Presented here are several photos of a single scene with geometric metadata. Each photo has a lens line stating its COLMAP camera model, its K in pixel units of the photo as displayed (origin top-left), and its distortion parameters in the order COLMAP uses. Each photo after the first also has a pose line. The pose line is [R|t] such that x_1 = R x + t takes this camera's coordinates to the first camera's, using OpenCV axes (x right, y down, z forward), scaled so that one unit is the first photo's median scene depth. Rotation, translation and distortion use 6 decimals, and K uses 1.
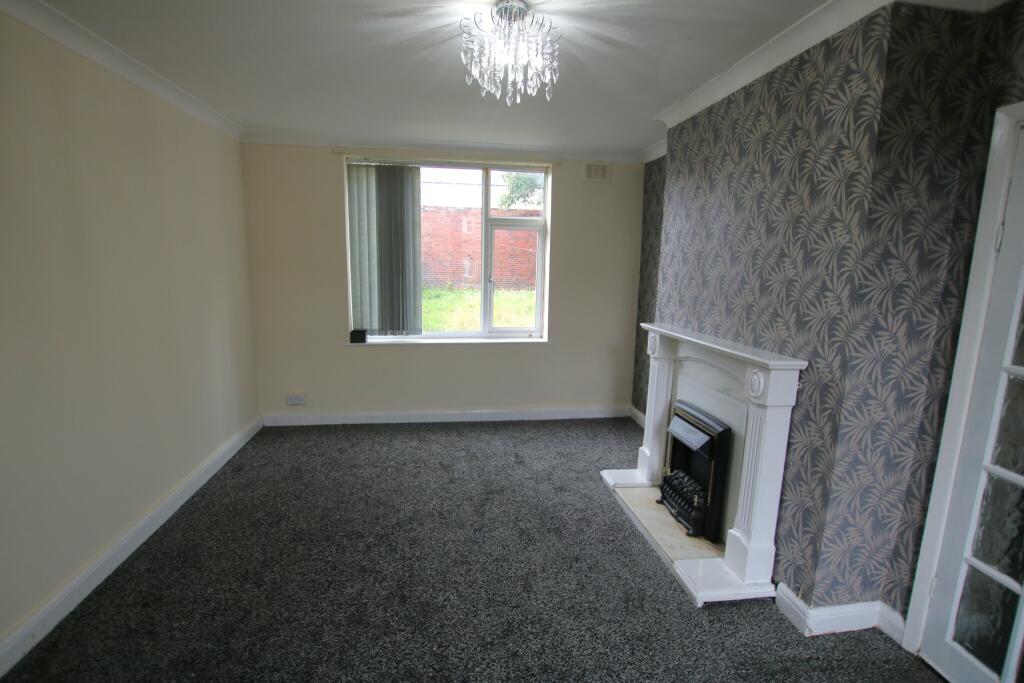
lens RADIAL K [[490.6, 0, 509.0], [0, 490.6, 345.6], [0, 0, 1]] dist [-0.029104, 0.002037]
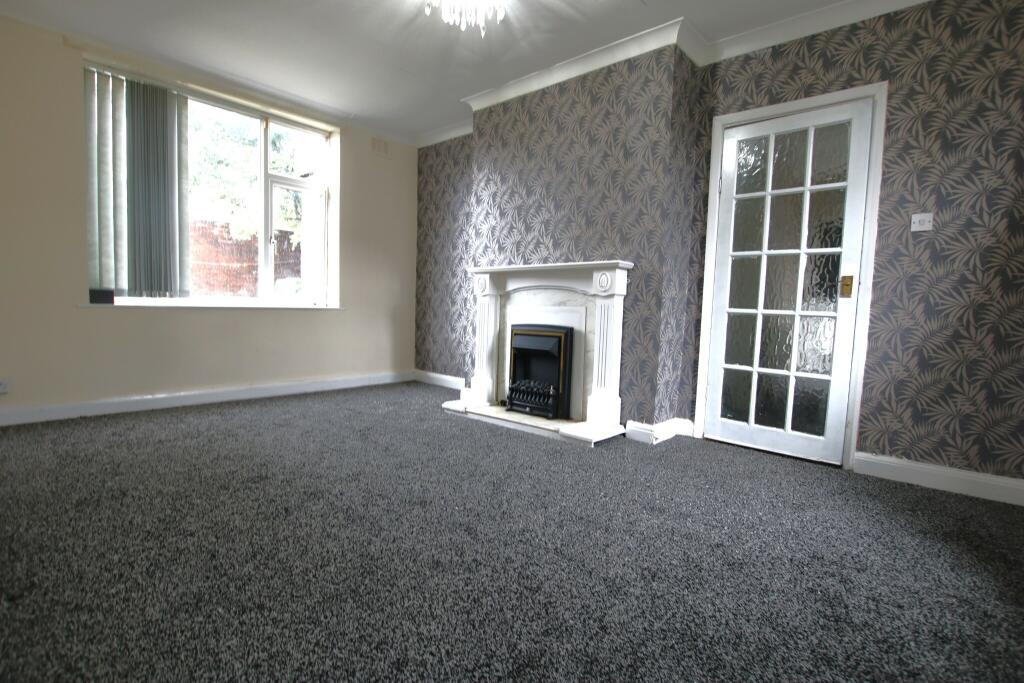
lens RADIAL K [[490.6, 0, 509.0], [0, 490.6, 345.6], [0, 0, 1]] dist [-0.029104, 0.002037]
pose [[0.765781, -0.045476, 0.641492, -0.619085], [0.089904, 0.995272, -0.036768, 0.284797], [-0.636787, 0.085828, 0.766248, 0.090156]]
